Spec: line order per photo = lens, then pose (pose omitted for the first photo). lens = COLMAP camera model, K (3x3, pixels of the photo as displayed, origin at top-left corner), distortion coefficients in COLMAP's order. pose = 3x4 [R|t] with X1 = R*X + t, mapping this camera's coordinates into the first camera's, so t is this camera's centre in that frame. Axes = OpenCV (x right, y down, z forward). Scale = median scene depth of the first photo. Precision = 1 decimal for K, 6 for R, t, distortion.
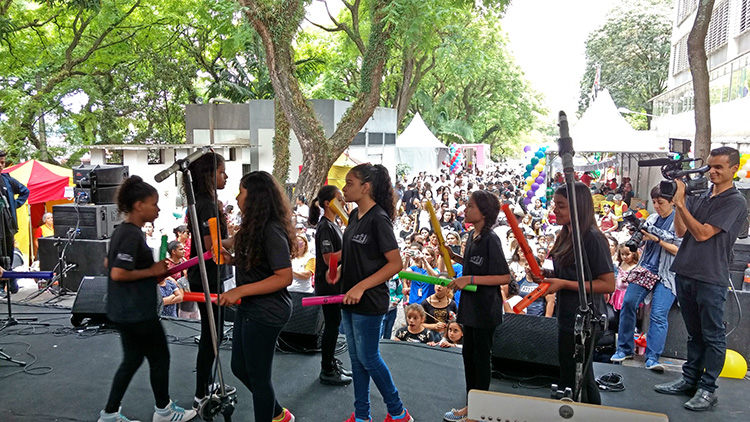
lens RADIAL K [[591.3, 0, 372.2], [0, 591.3, 209.5], [0, 0, 1]] dist [0.009818, 0.034271]
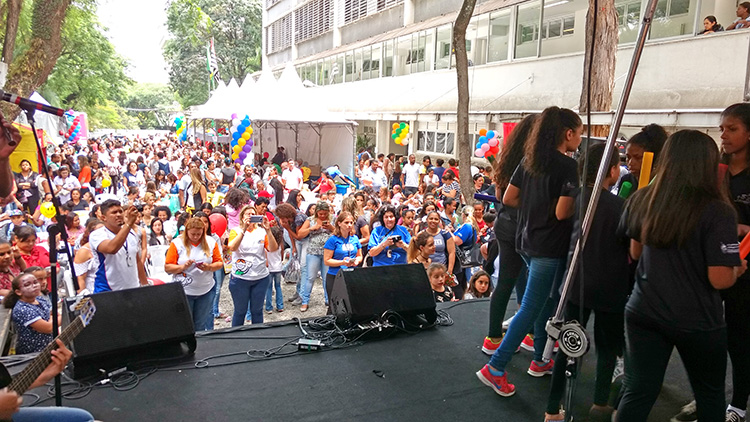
lens RADIAL K [[591.3, 0, 375.6], [0, 591.3, 206.2], [0, 0, 1]] dist [0.009818, 0.034271]
pose [[0.750553, -0.077562, 0.656243, -0.125872], [0.052625, 0.996949, 0.057643, 0.000341], [-0.658712, -0.008729, 0.752345, 0.068040]]
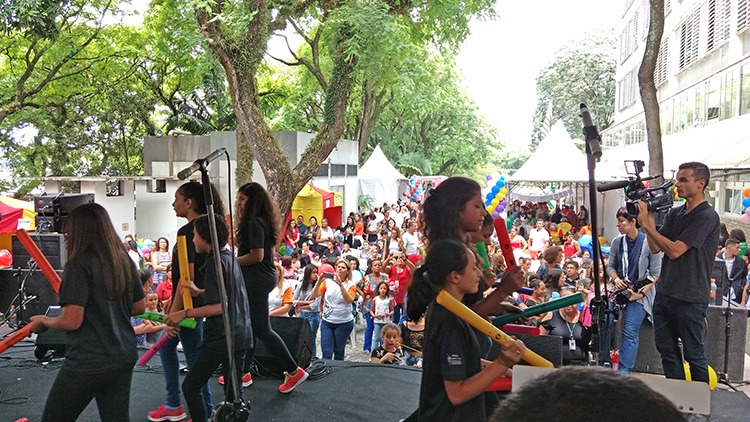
lens RADIAL K [[591.3, 0, 373.2], [0, 591.3, 208.1], [0, 0, 1]] dist [0.009818, 0.034271]
pose [[0.997318, -0.009073, 0.072621, -0.006590], [0.013365, 0.998178, -0.058836, 0.003851], [-0.071955, 0.059649, 0.995623, -0.000911]]
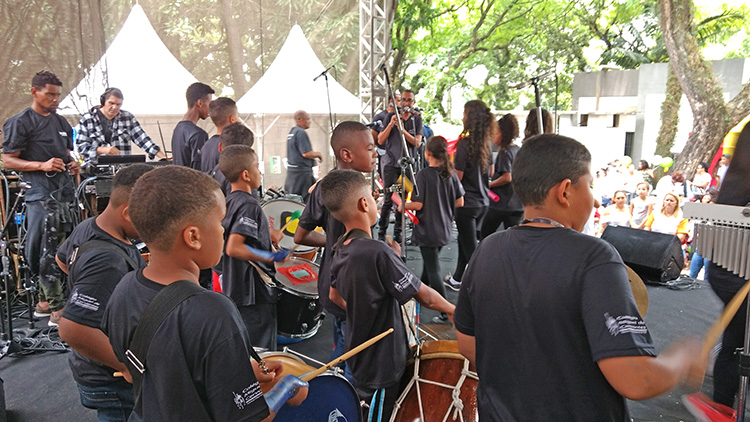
lens RADIAL K [[591.3, 0, 374.2], [0, 591.3, 203.8], [0, 0, 1]] dist [0.009818, 0.034271]
pose [[0.810585, 0.089845, -0.578688, 0.016653], [-0.069310, 0.995934, 0.057540, 0.011616], [0.581505, -0.006532, 0.813516, -0.031830]]
